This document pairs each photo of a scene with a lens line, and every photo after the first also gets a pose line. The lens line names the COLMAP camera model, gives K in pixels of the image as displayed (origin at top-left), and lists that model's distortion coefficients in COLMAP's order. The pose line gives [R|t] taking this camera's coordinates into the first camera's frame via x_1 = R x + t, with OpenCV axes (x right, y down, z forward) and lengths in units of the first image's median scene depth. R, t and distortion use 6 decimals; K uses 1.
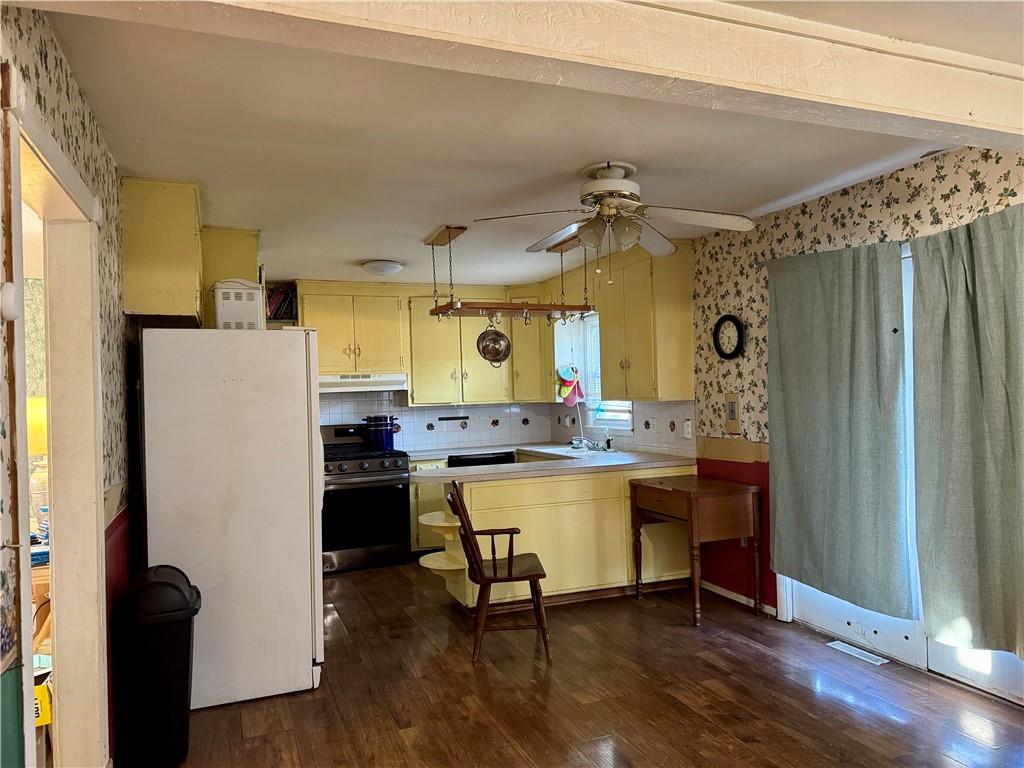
lens RADIAL K [[719.1, 0, 512.0], [0, 719.1, 384.0], [0, 0, 1]] dist [0.079417, -0.133742]
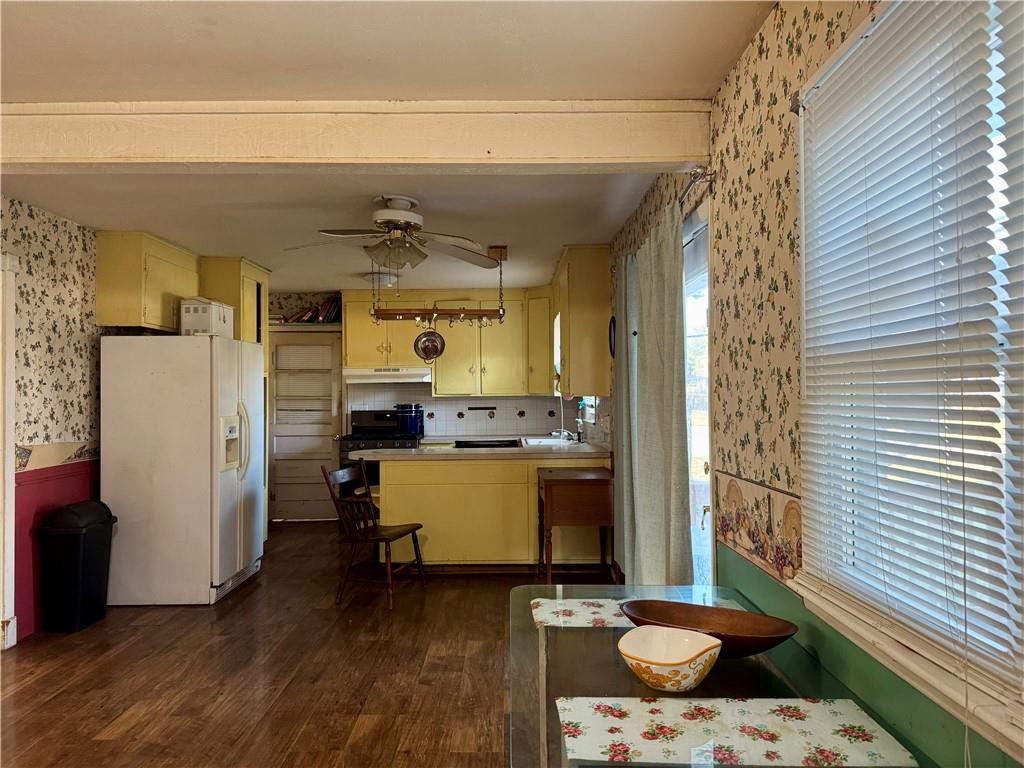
lens RADIAL K [[719.1, 0, 512.0], [0, 719.1, 384.0], [0, 0, 1]] dist [0.079417, -0.133742]
pose [[0.931593, 0.018653, -0.363023, 0.520553], [-0.014094, 0.999785, 0.015204, -0.010658], [0.363229, -0.009047, 0.931656, -0.029097]]
